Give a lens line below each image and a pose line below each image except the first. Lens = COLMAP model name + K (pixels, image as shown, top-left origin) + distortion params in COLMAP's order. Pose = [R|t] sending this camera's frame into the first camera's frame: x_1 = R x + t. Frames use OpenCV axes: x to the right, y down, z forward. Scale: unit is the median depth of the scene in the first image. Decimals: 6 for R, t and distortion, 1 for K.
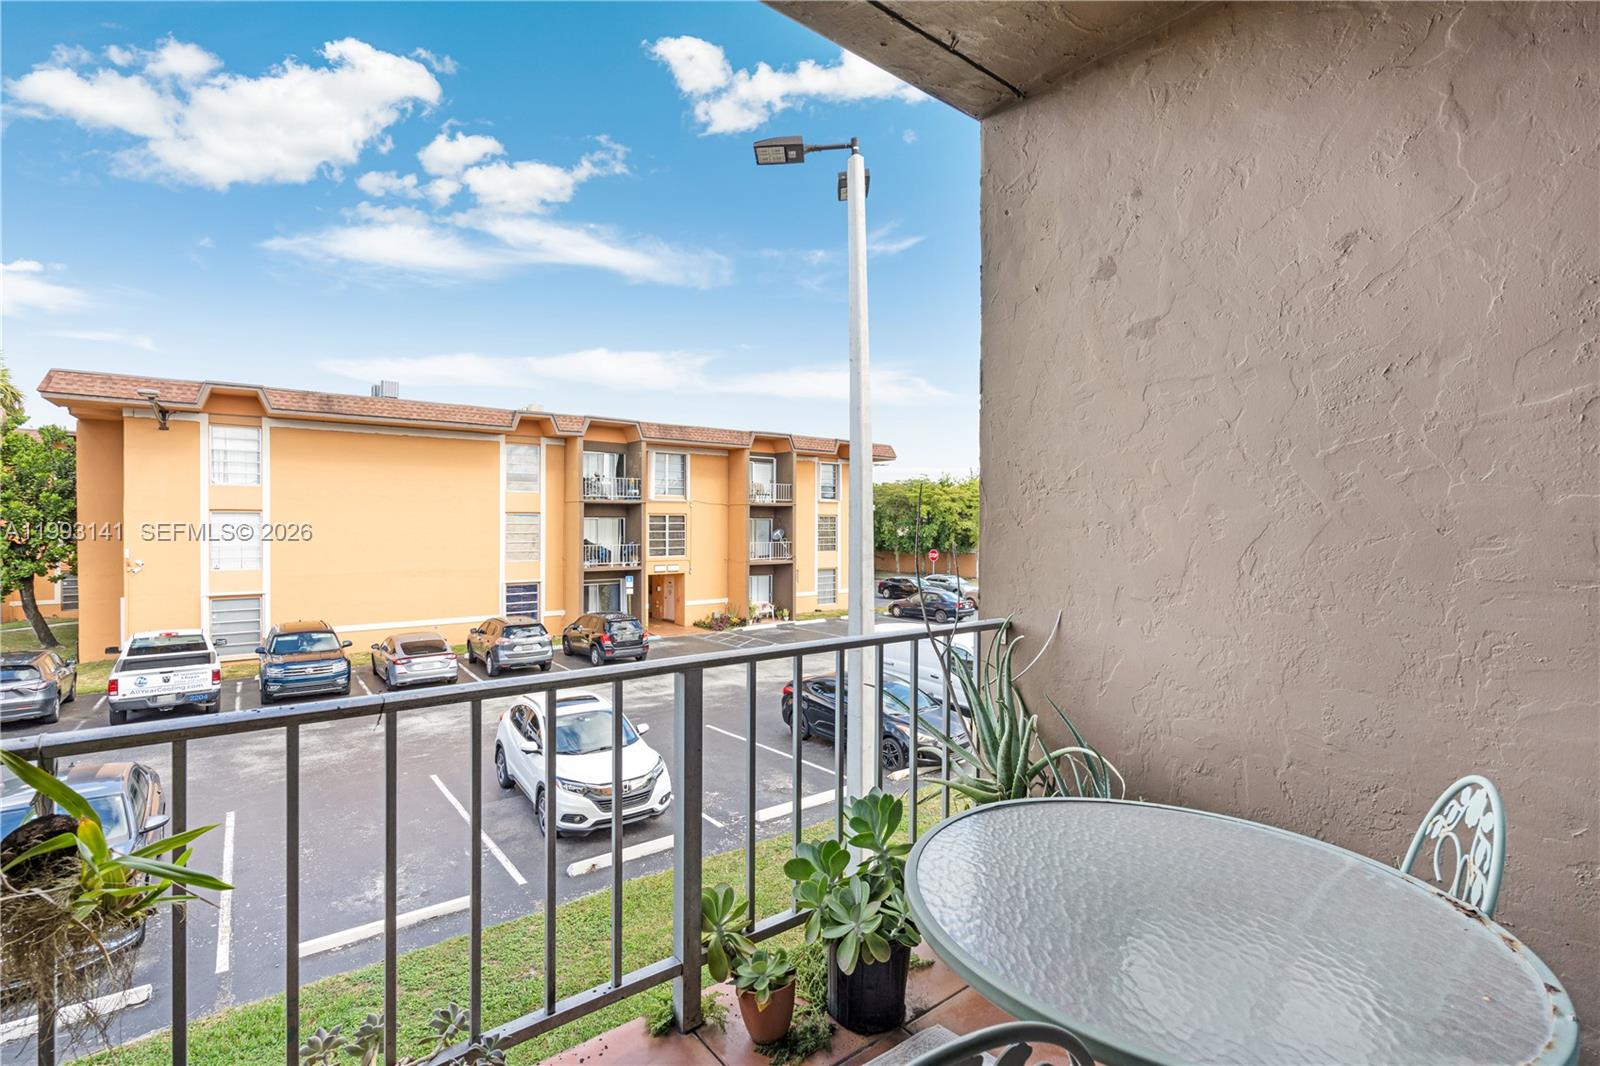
lens RADIAL K [[721.9, 0, 799.1], [0, 721.9, 531.5], [0, 0, 1]] dist [-0.001391, -0.000120]
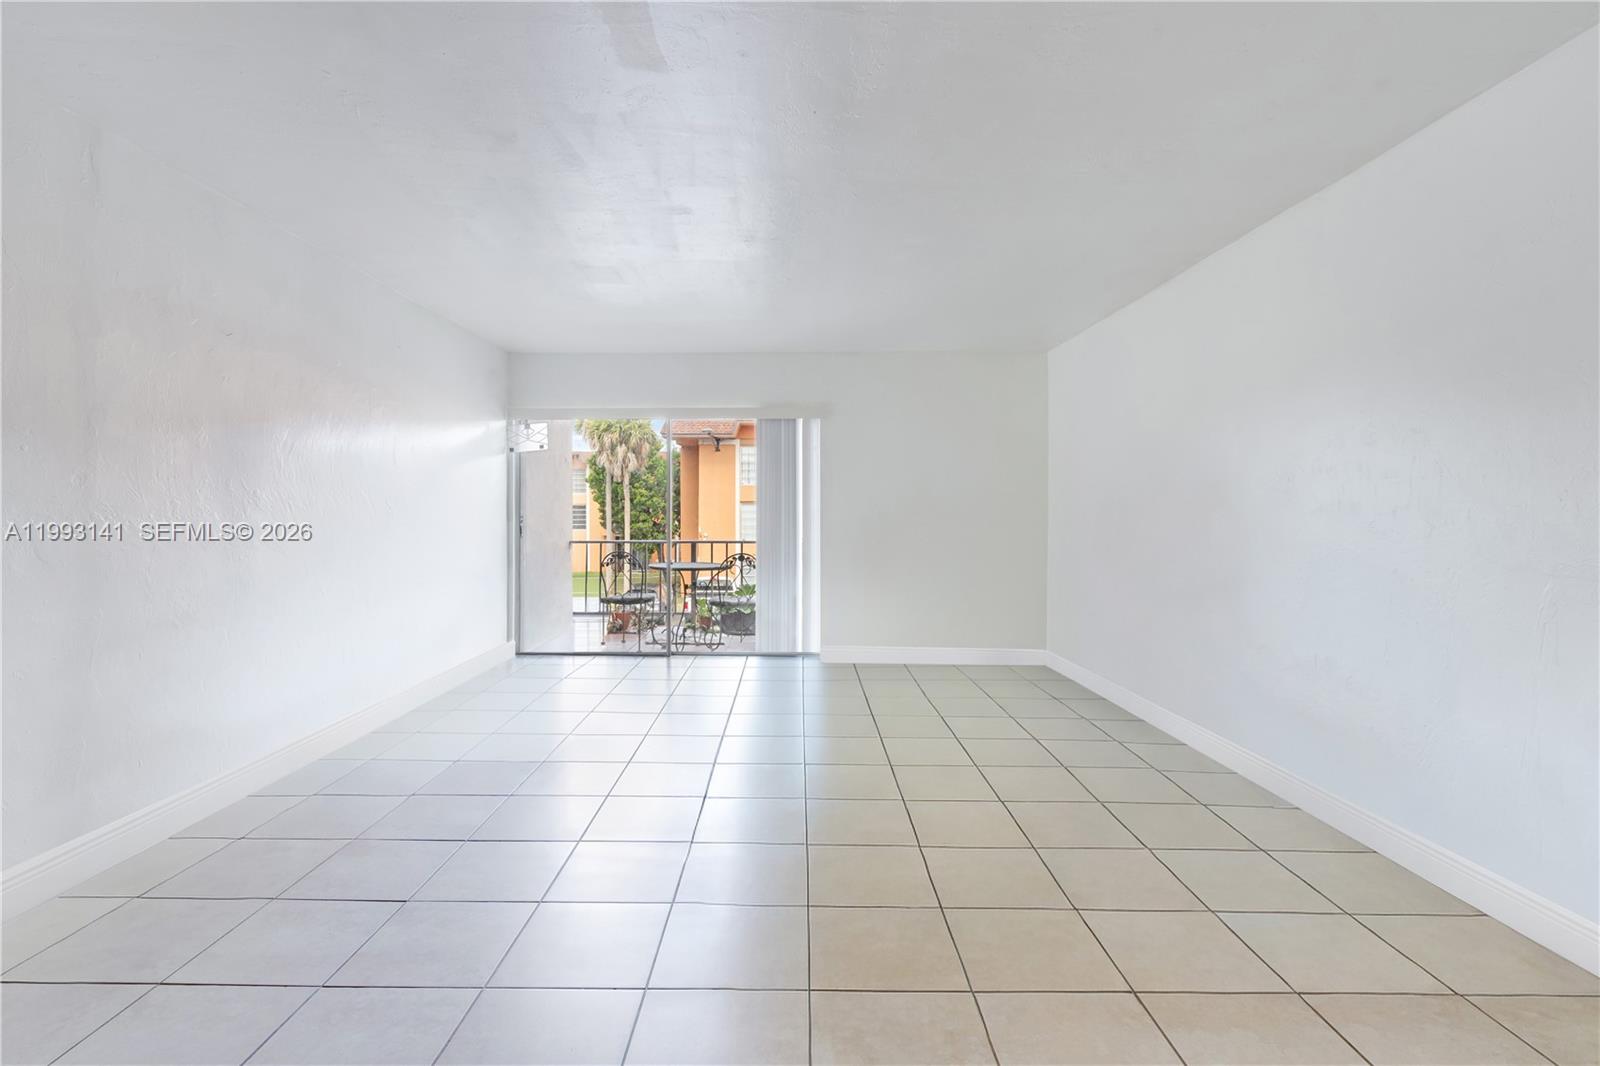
lens RADIAL K [[723.7, 0, 797.6], [0, 723.7, 527.4], [0, 0, 1]] dist [0.000060, 0.000000]
pose [[0.795291, 0.011069, -0.606127, 0.206966], [-0.002752, 0.999889, 0.014649, 0.001308], [0.606222, -0.009982, 0.795233, -0.145086]]
